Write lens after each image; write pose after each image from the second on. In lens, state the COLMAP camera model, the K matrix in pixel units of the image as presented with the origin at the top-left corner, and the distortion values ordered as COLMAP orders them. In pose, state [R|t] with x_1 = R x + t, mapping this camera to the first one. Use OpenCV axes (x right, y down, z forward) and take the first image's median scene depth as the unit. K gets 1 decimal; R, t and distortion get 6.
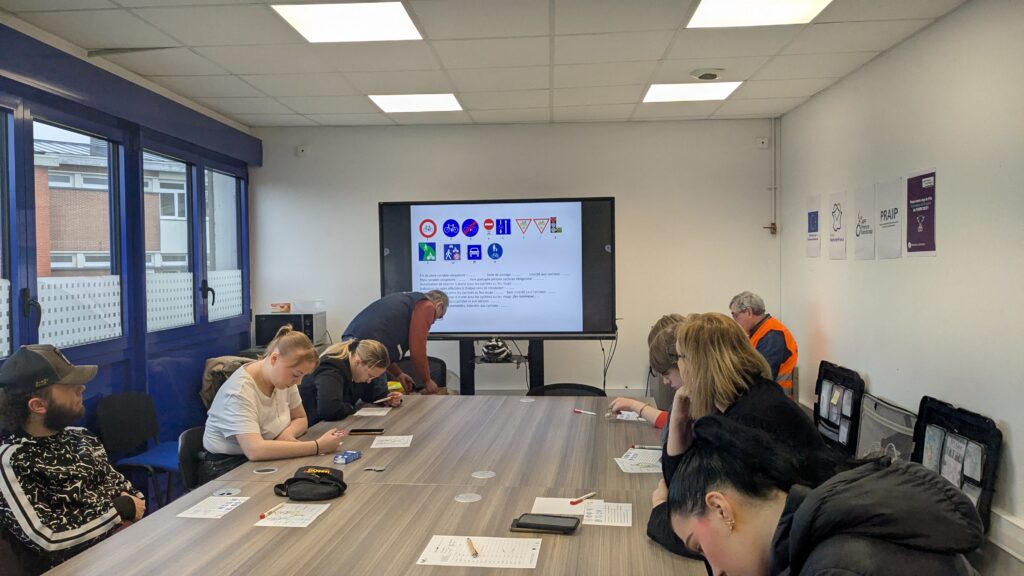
lens RADIAL K [[819.8, 0, 512.0], [0, 819.8, 288.0], [0, 0, 1]] dist [0.087490, -0.149680]
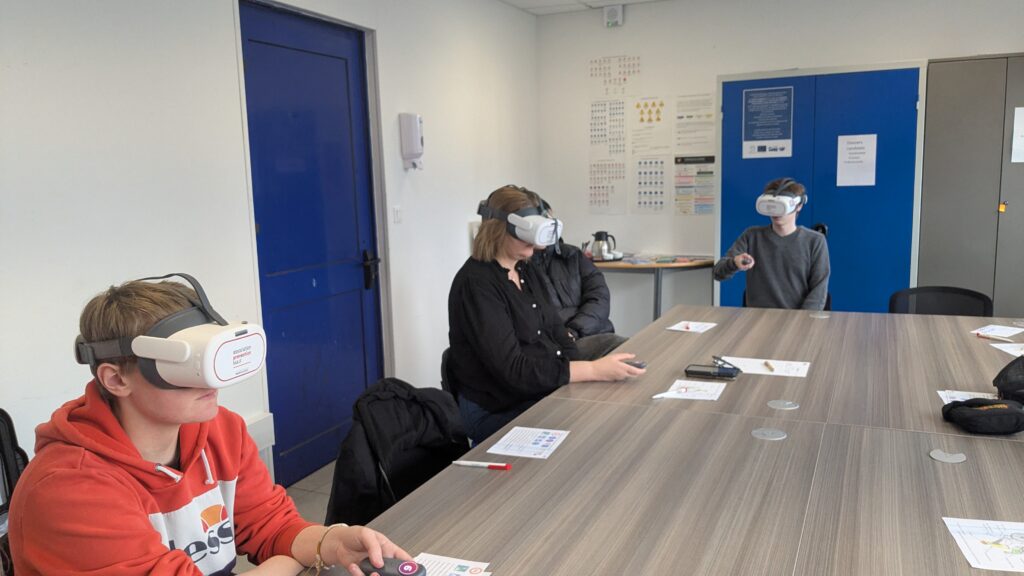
lens RADIAL K [[819.8, 0, 512.0], [0, 819.8, 288.0], [0, 0, 1]] dist [0.087490, -0.149680]
pose [[-0.955110, 0.000434, 0.296251, -0.018724], [0.051985, 0.984728, 0.166158, -0.019512], [-0.291655, 0.174100, -0.940546, 0.943289]]
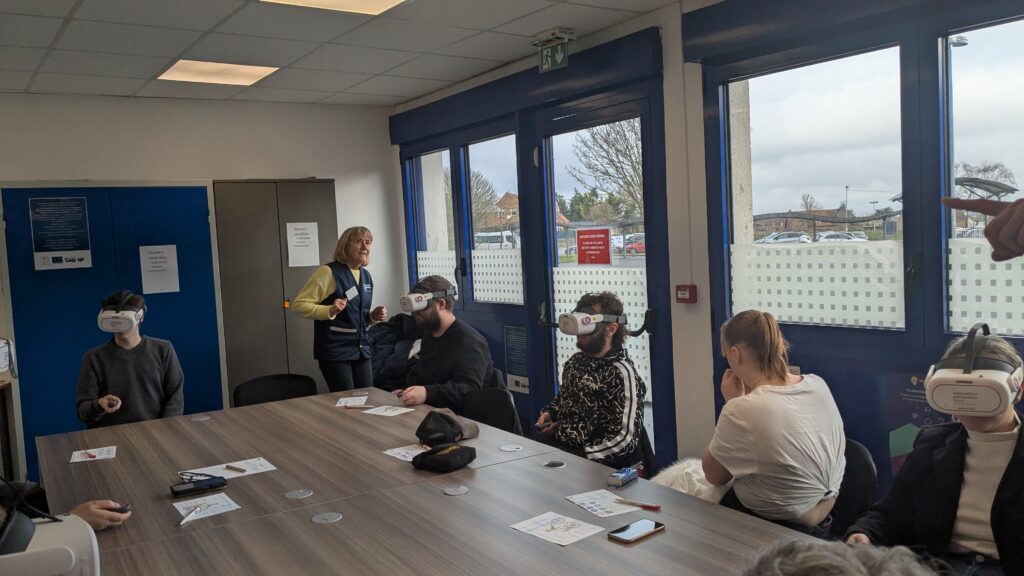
lens RADIAL K [[819.8, 0, 512.0], [0, 819.8, 288.0], [0, 0, 1]] dist [0.087490, -0.149680]
pose [[-0.780399, 0.095830, -0.617895, 0.169910], [0.043556, 0.994117, 0.099167, -0.042781], [0.623763, 0.050476, -0.779982, 0.953846]]
